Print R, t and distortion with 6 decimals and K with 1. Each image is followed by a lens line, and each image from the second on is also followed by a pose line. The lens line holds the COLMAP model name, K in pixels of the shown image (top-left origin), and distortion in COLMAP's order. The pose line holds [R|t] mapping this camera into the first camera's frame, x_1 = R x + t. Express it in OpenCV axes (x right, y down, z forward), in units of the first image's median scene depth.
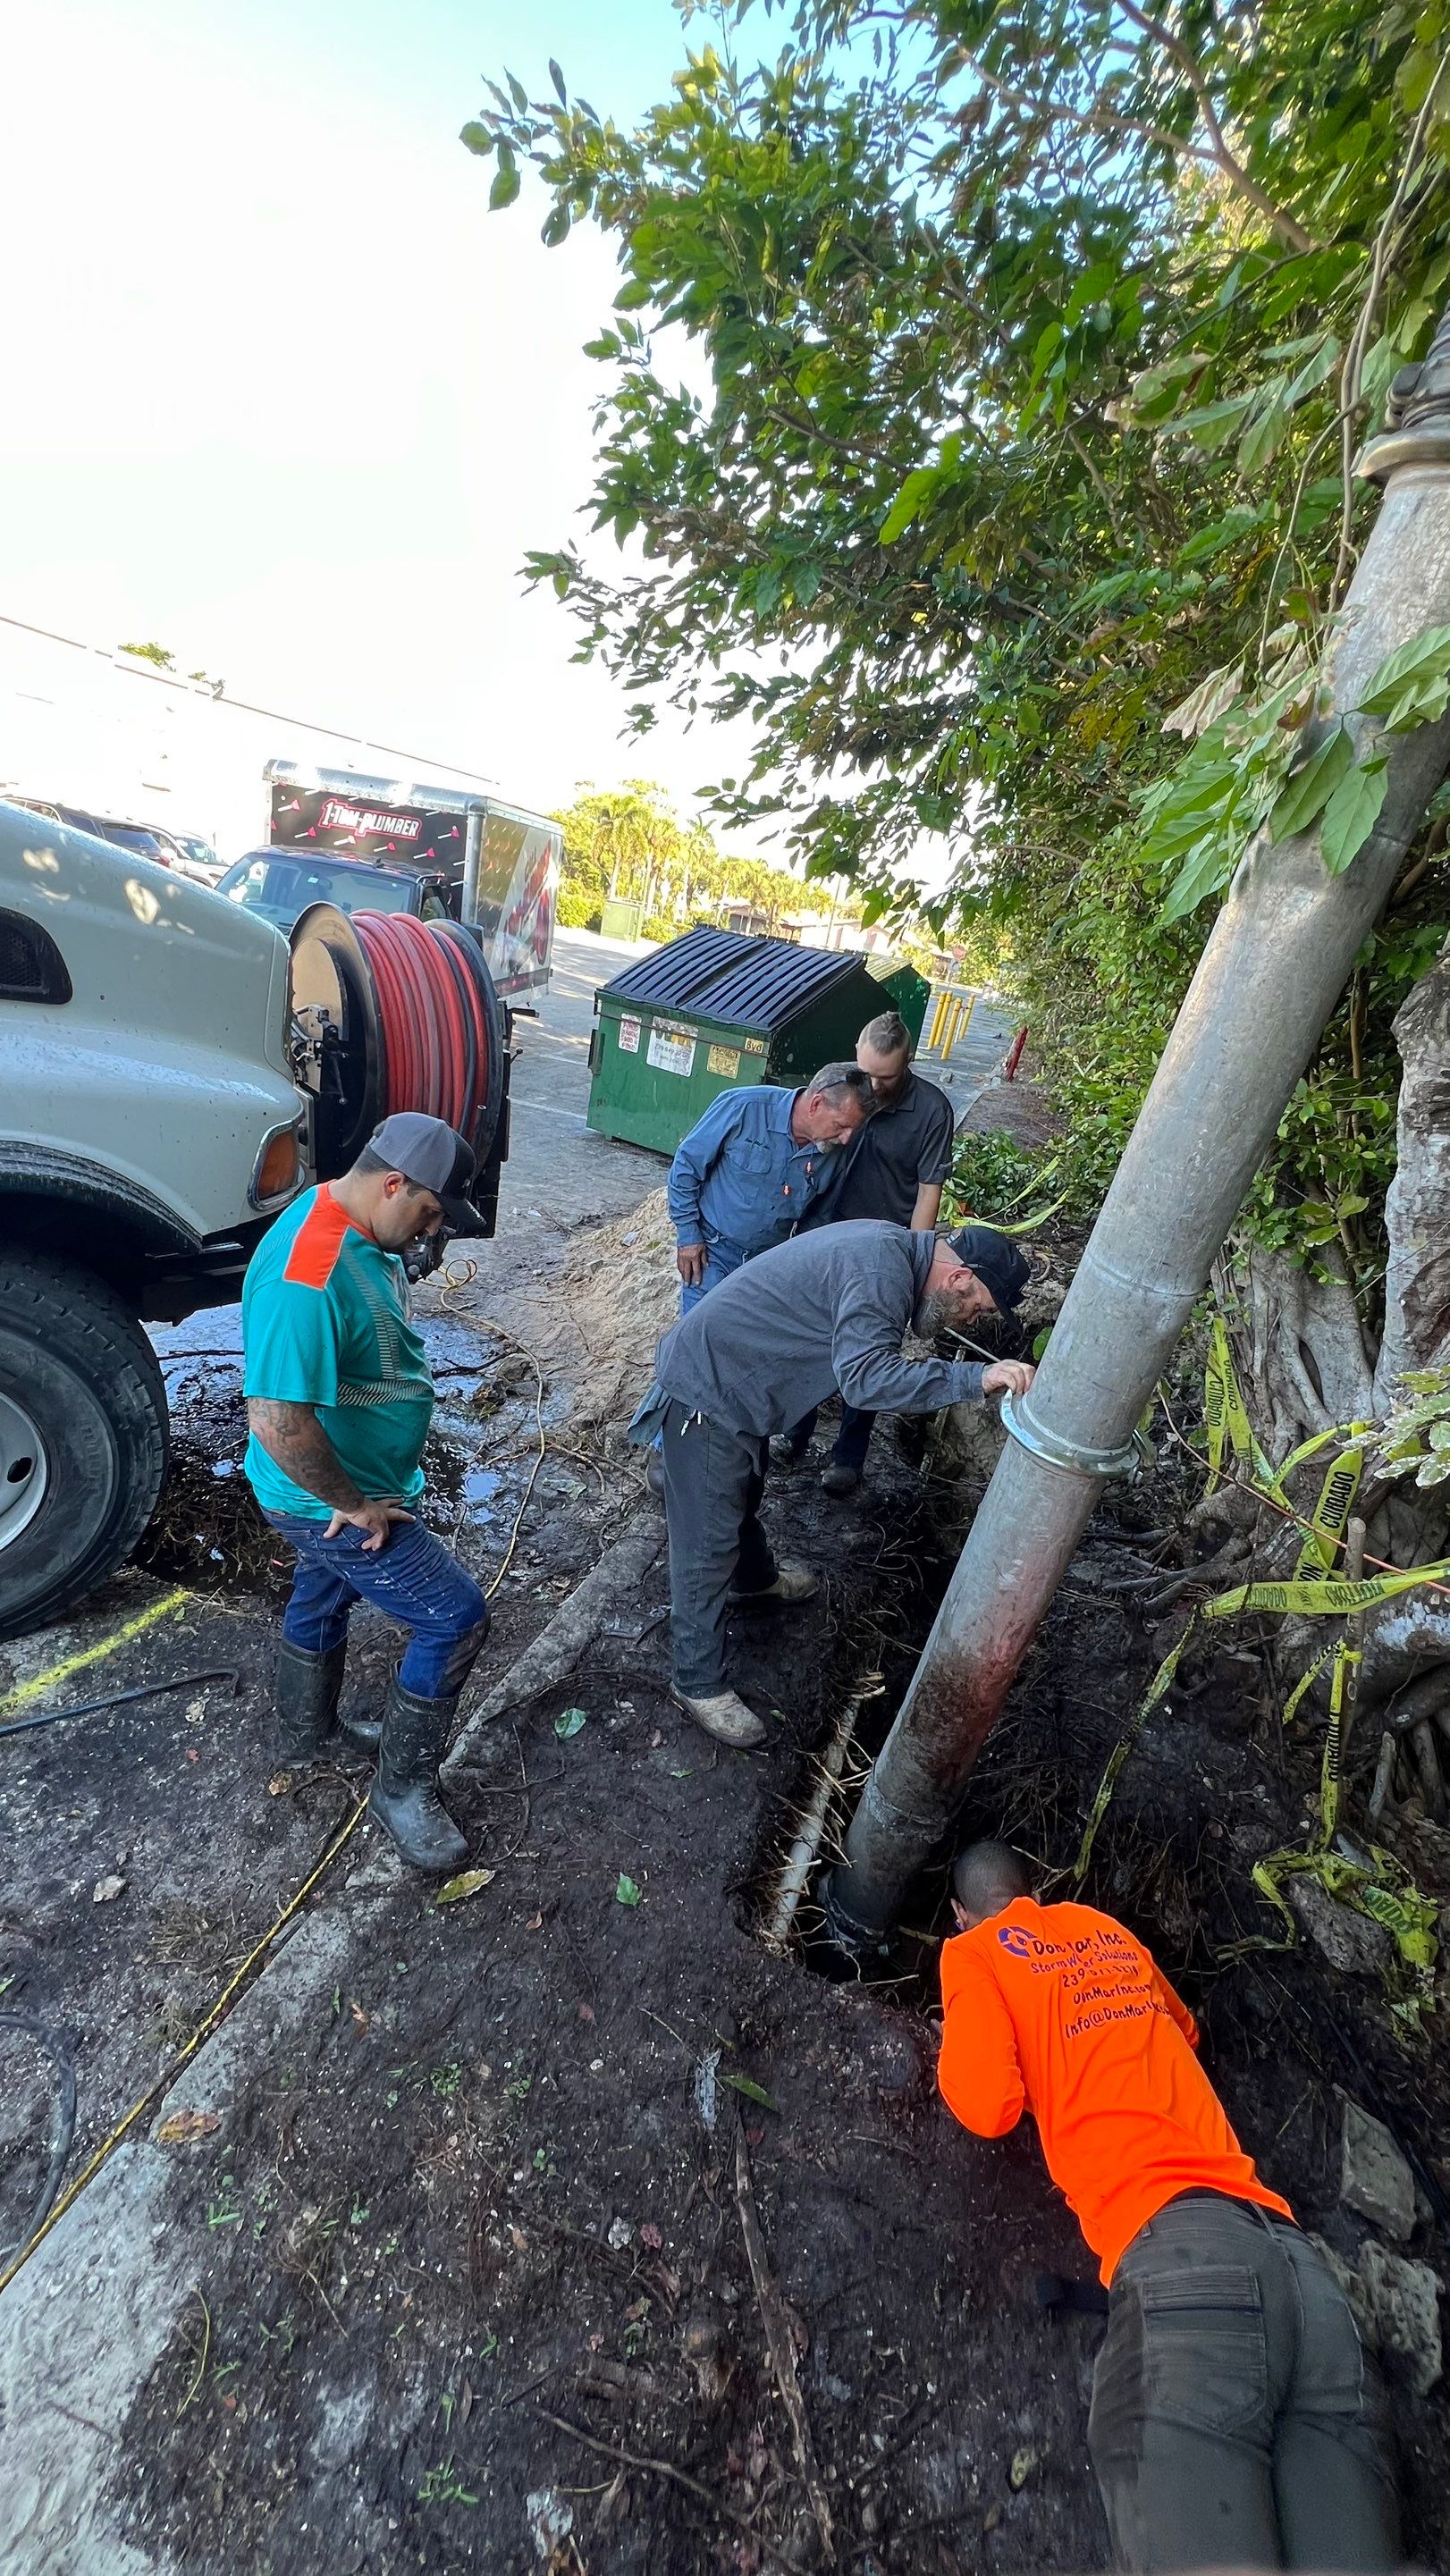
lens RADIAL K [[1037.8, 0, 716.5], [0, 1037.8, 1282.4], [0, 0, 1]] dist [0.000661, -0.000387]
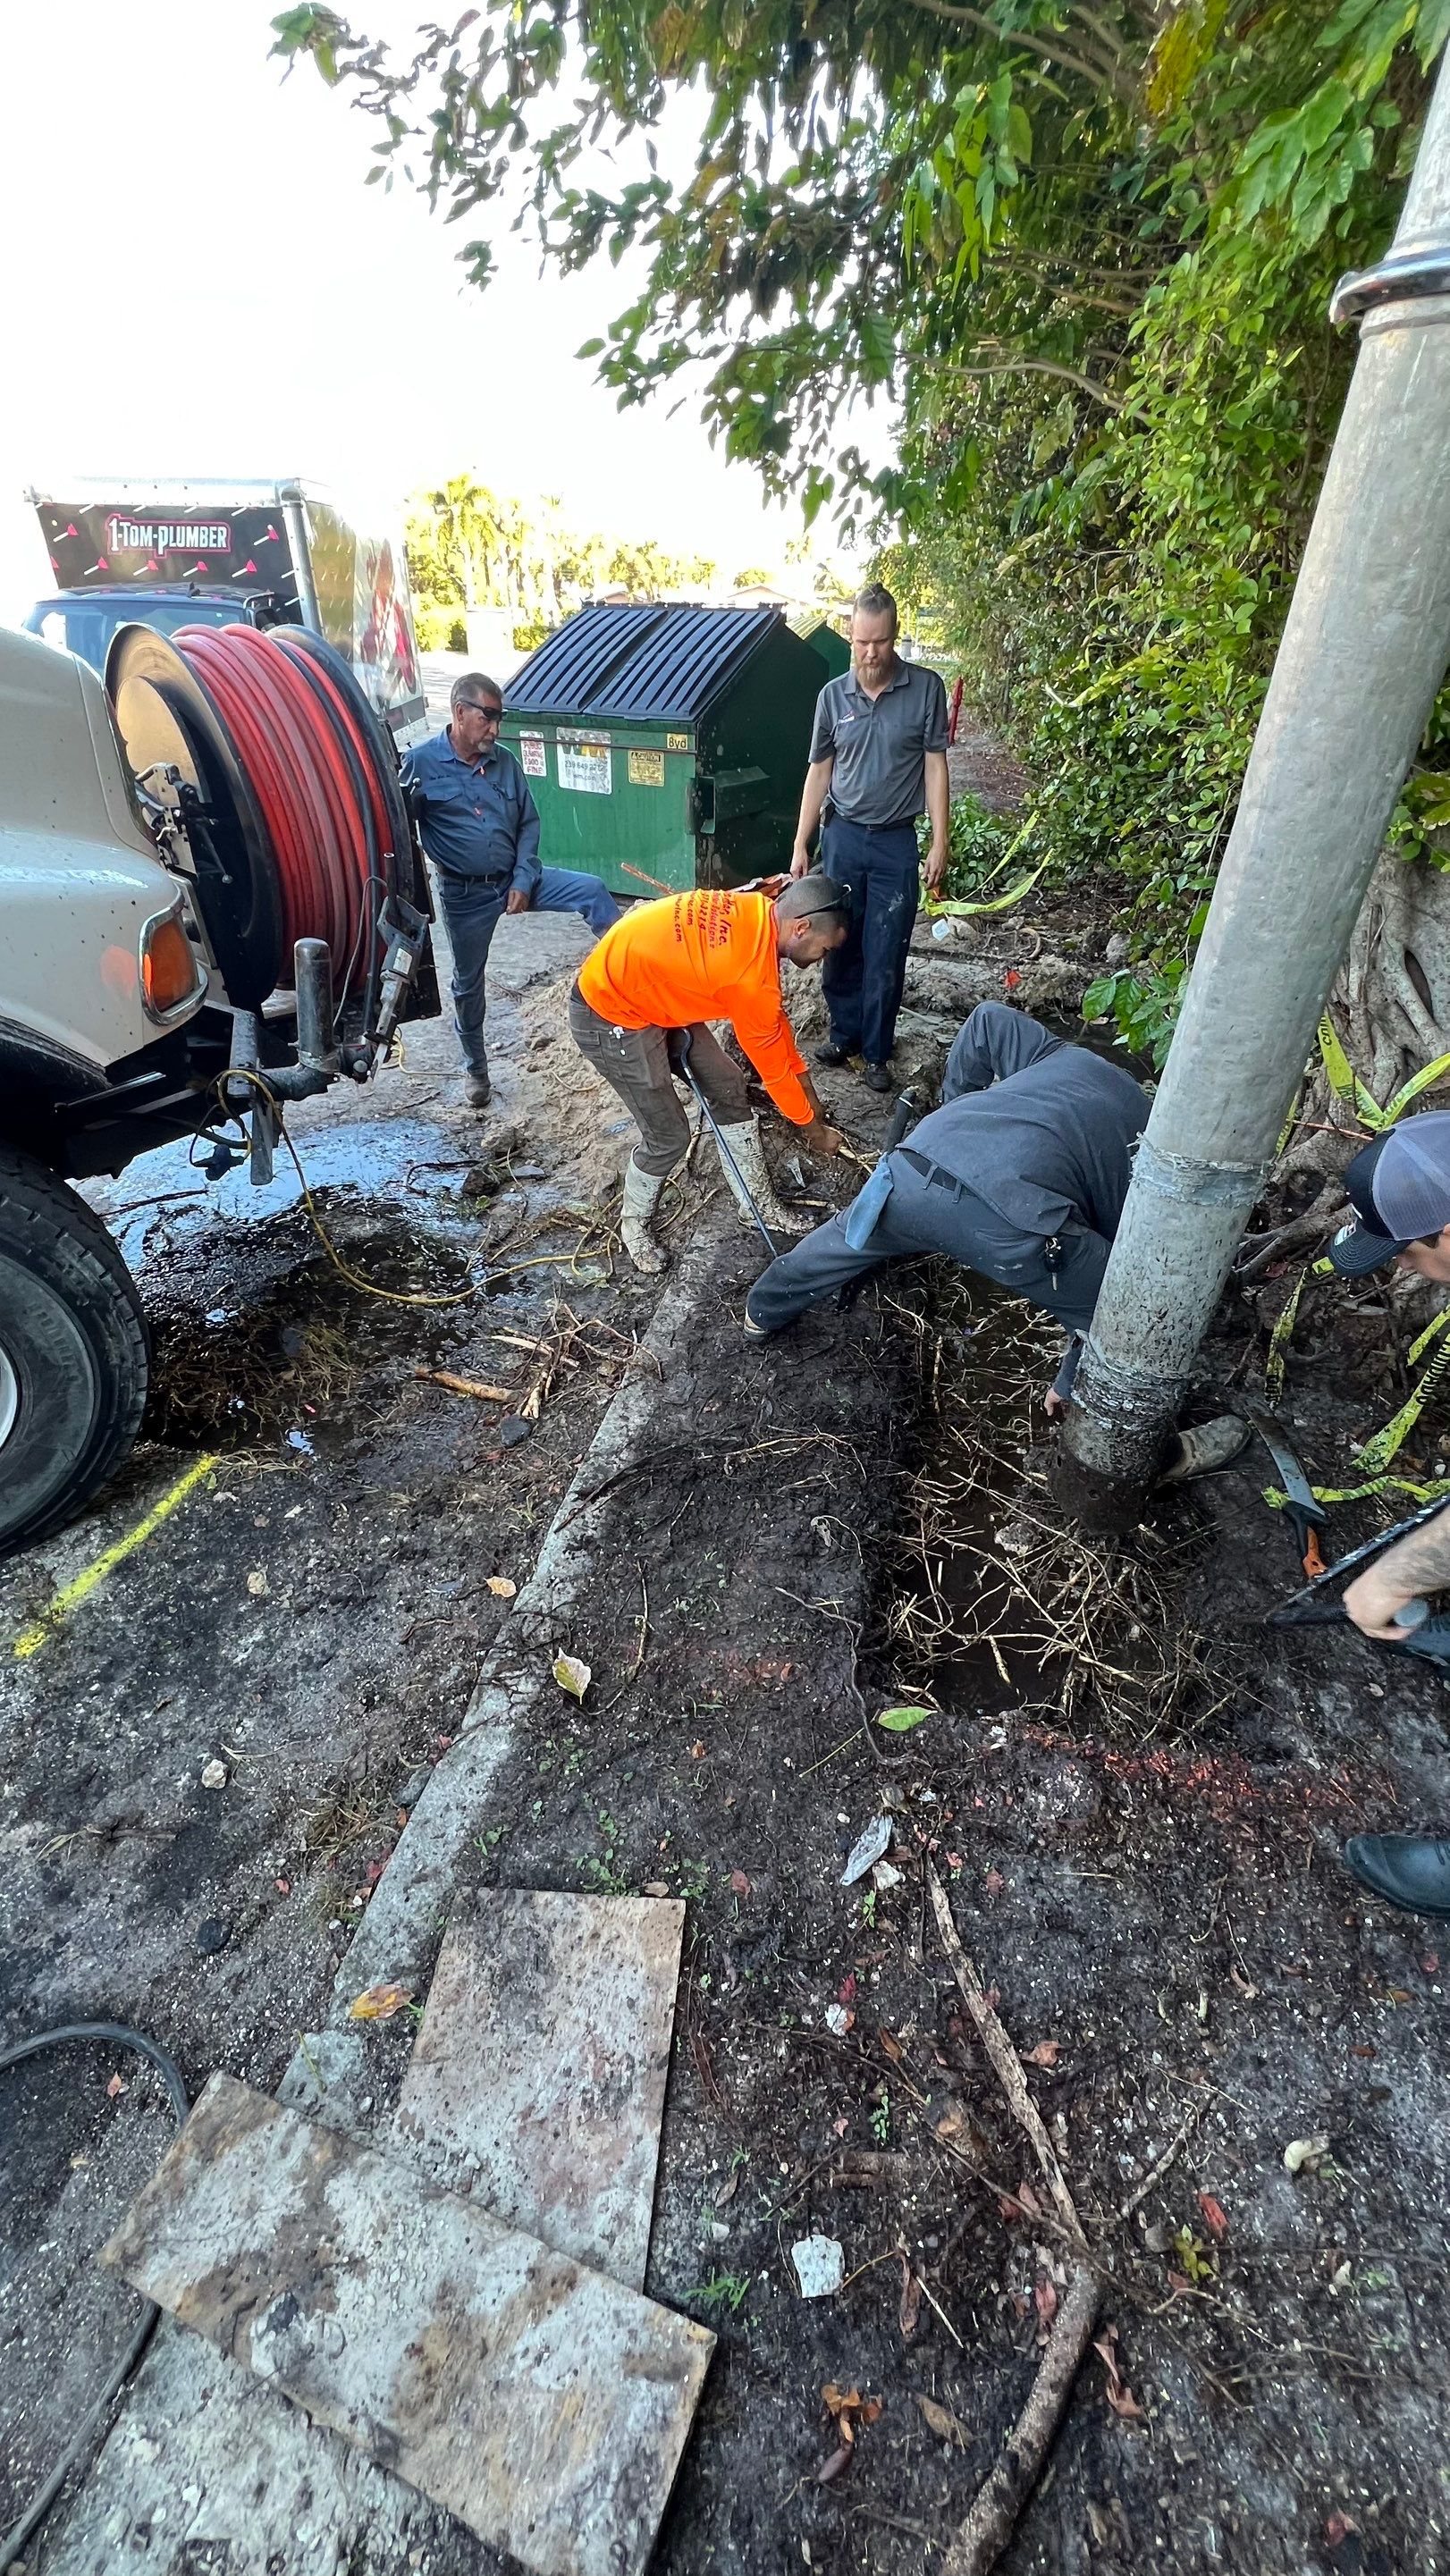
lens RADIAL K [[1037.8, 0, 720.7], [0, 1037.8, 1276.3], [0, 0, 1]] dist [0.000661, -0.000387]
pose [[0.983168, -0.182272, 0.012541, -0.057072], [0.174433, 0.956868, 0.232331, 0.014736], [-0.054347, -0.226233, 0.972556, 0.127764]]
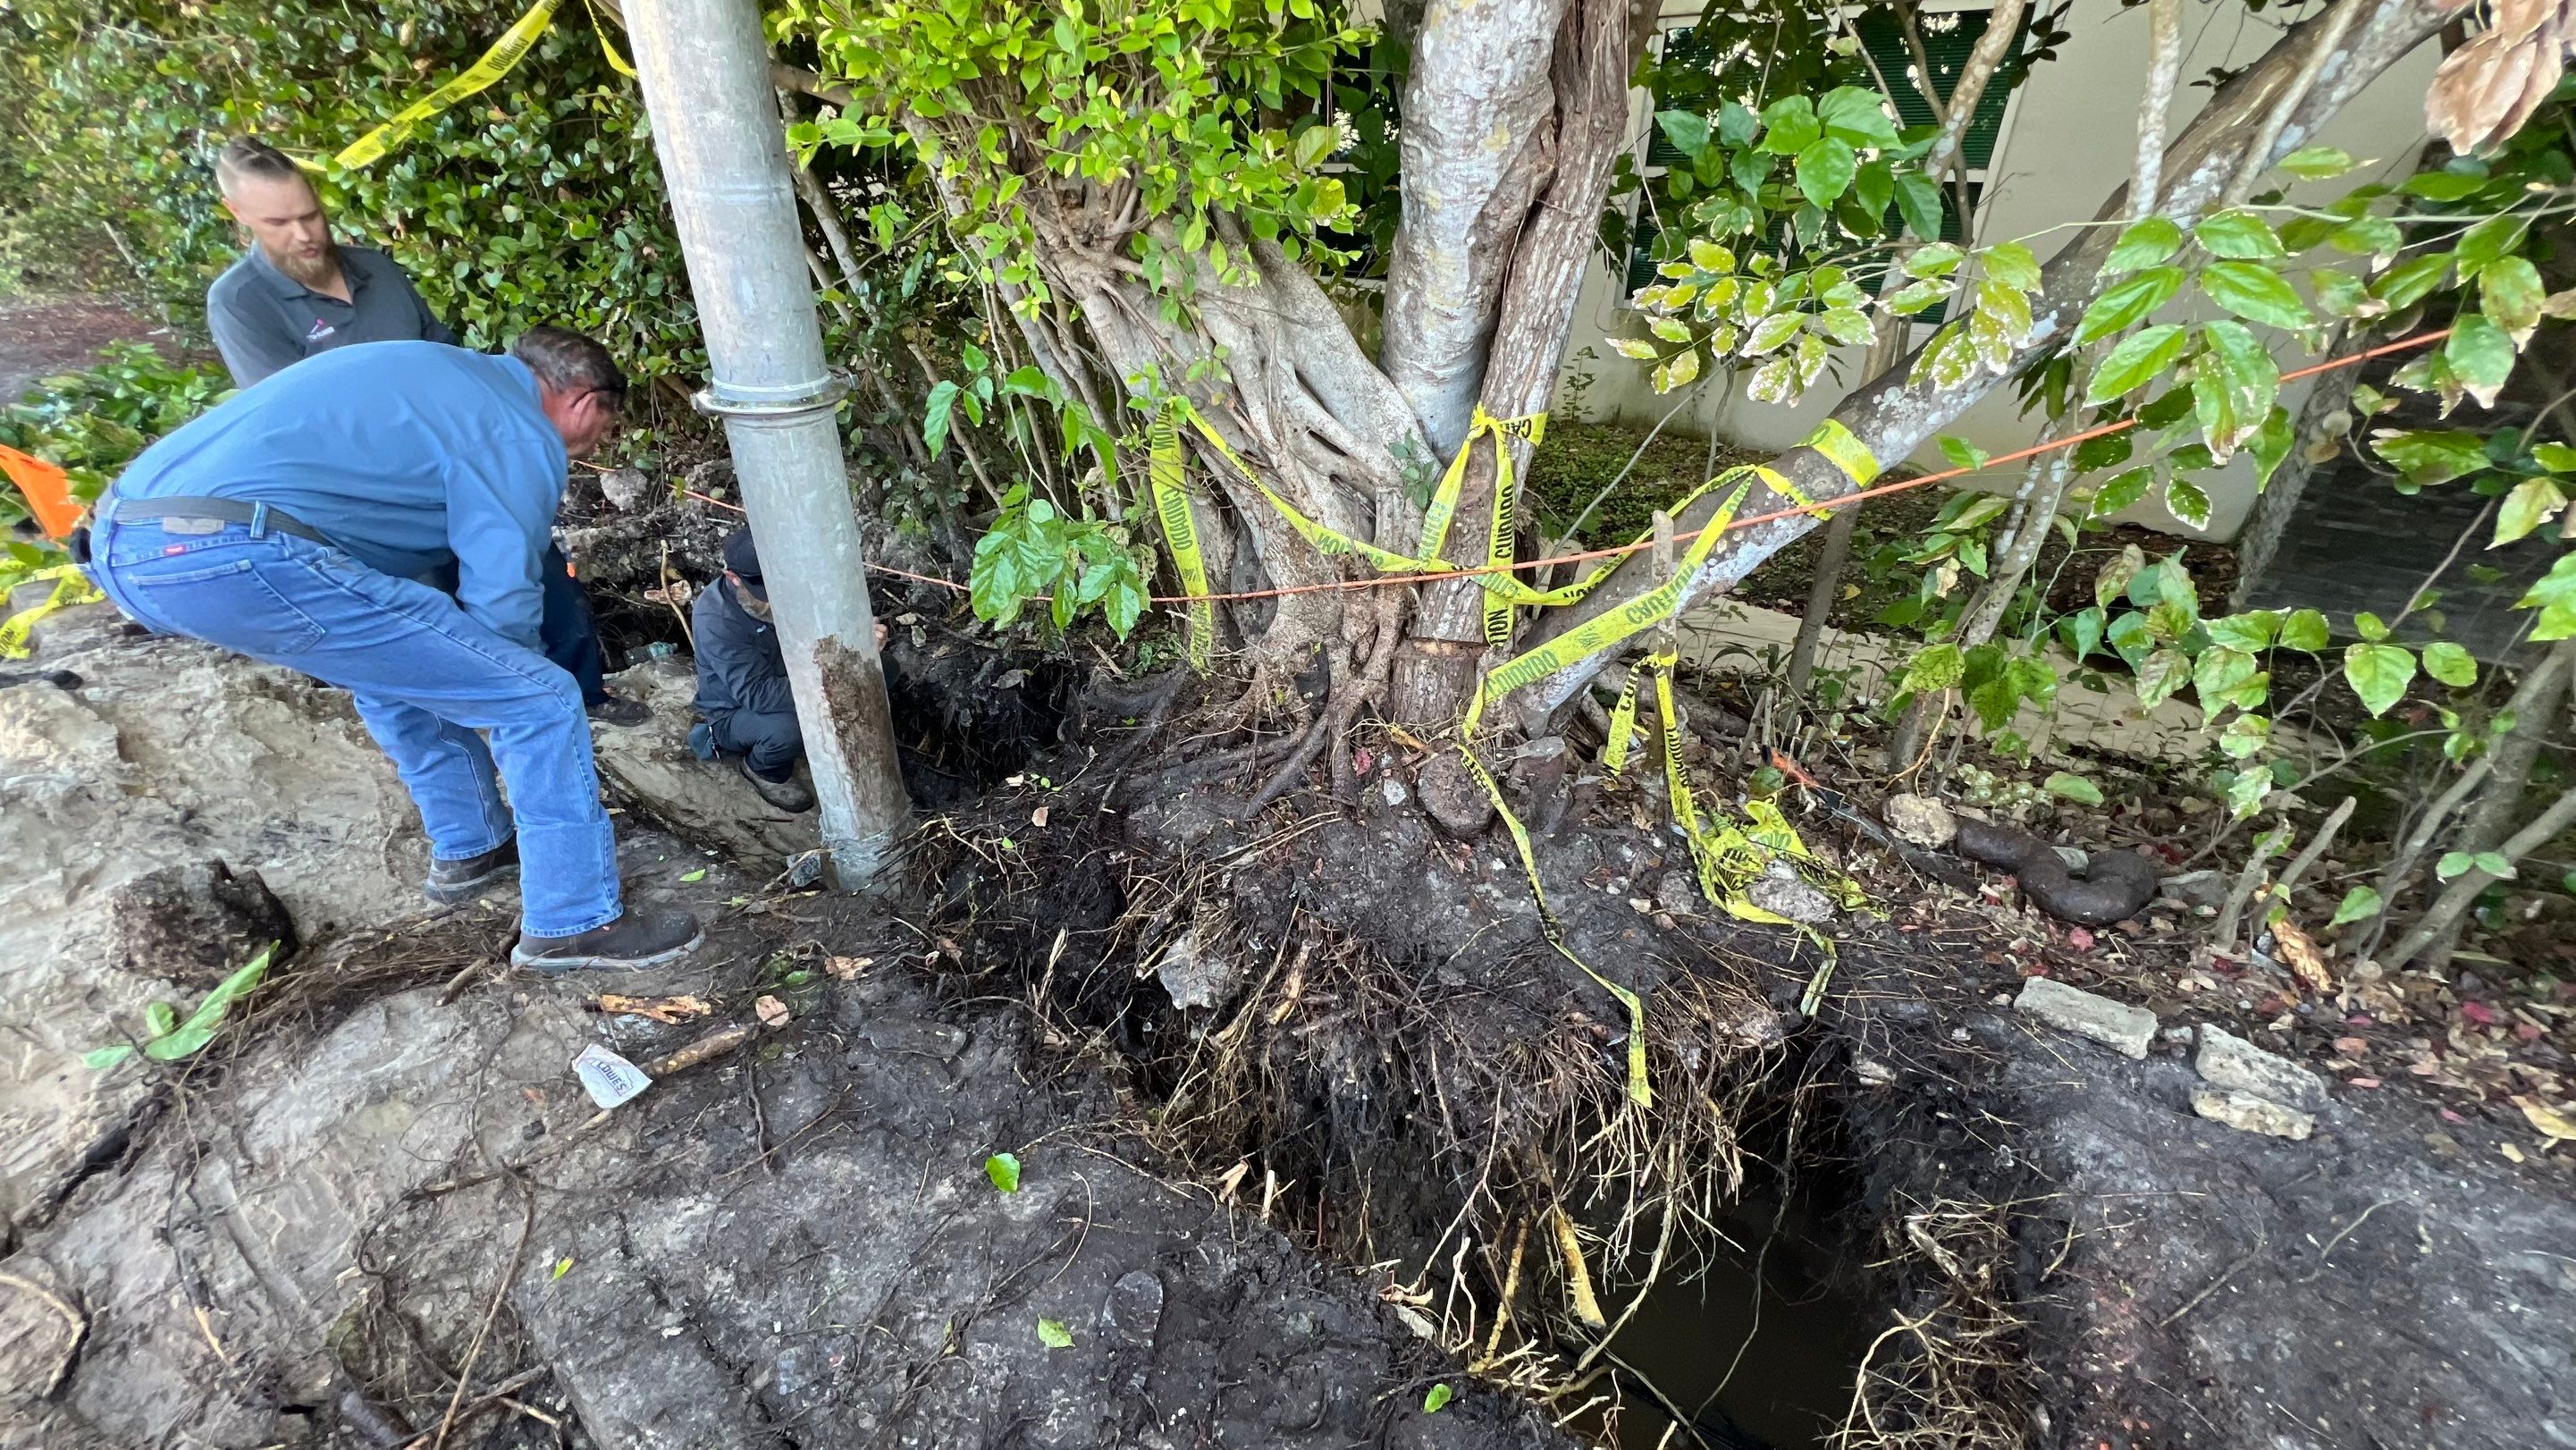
lens RADIAL K [[1037.8, 0, 1296.2], [0, 1037.8, 718.3], [0, 0, 1]] dist [0.000661, -0.000387]
pose [[0.323689, -0.626657, 0.708891, -0.089789], [0.379591, 0.772296, 0.509381, -0.118530], [-0.866681, 0.104208, 0.487857, 0.666794]]
